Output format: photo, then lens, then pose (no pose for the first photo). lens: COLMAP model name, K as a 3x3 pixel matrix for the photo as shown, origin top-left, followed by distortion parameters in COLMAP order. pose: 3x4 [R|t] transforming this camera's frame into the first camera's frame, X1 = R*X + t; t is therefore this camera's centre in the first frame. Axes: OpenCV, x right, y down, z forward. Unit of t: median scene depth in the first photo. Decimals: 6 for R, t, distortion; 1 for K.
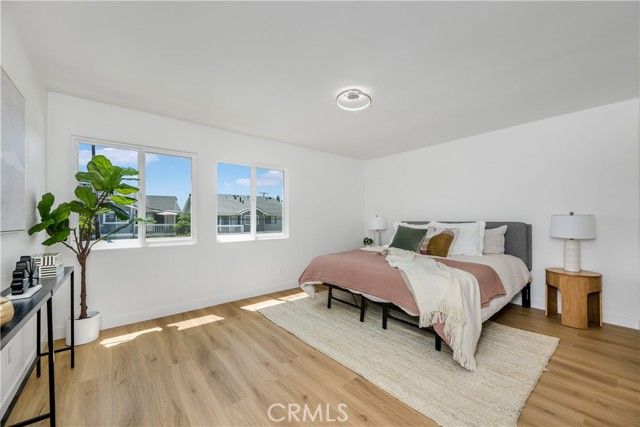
lens RADIAL K [[248.6, 0, 324.6], [0, 248.6, 215.9], [0, 0, 1]] dist [0.000168, -0.000214]
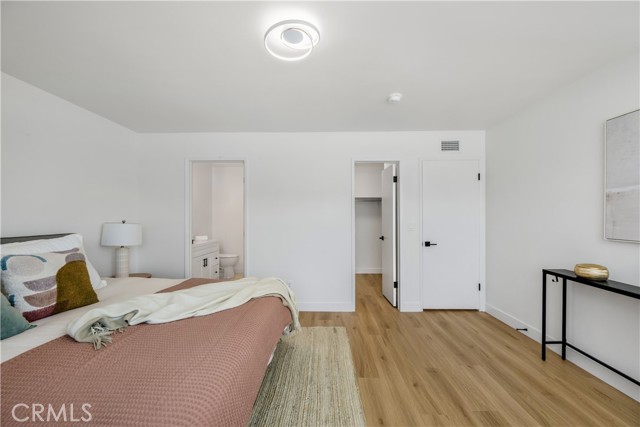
lens RADIAL K [[248.6, 0, 323.4], [0, 248.6, 216.0], [0, 0, 1]] dist [0.000168, -0.000214]
pose [[-0.749001, 0.010796, 0.662481, -0.309023], [-0.007715, 0.999657, -0.025012, -0.011288], [-0.662524, -0.023845, -0.748661, 1.262148]]
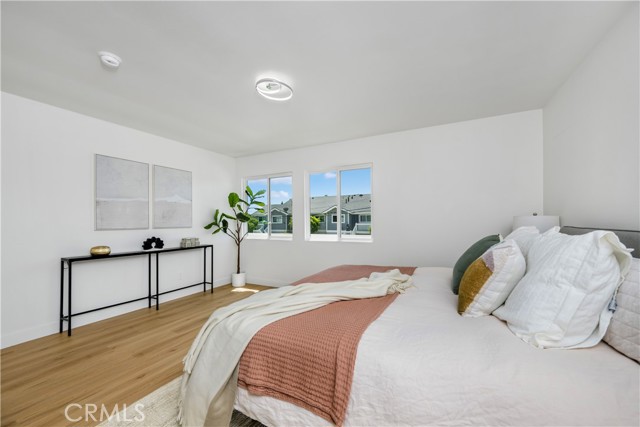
lens RADIAL K [[248.6, 0, 317.2], [0, 248.6, 217.0], [0, 0, 1]] dist [0.000168, -0.000214]
pose [[0.355813, -0.013940, -0.934453, 0.866453], [0.024304, 0.999689, -0.005659, 0.003348], [0.934241, -0.020698, 0.356041, 0.754899]]
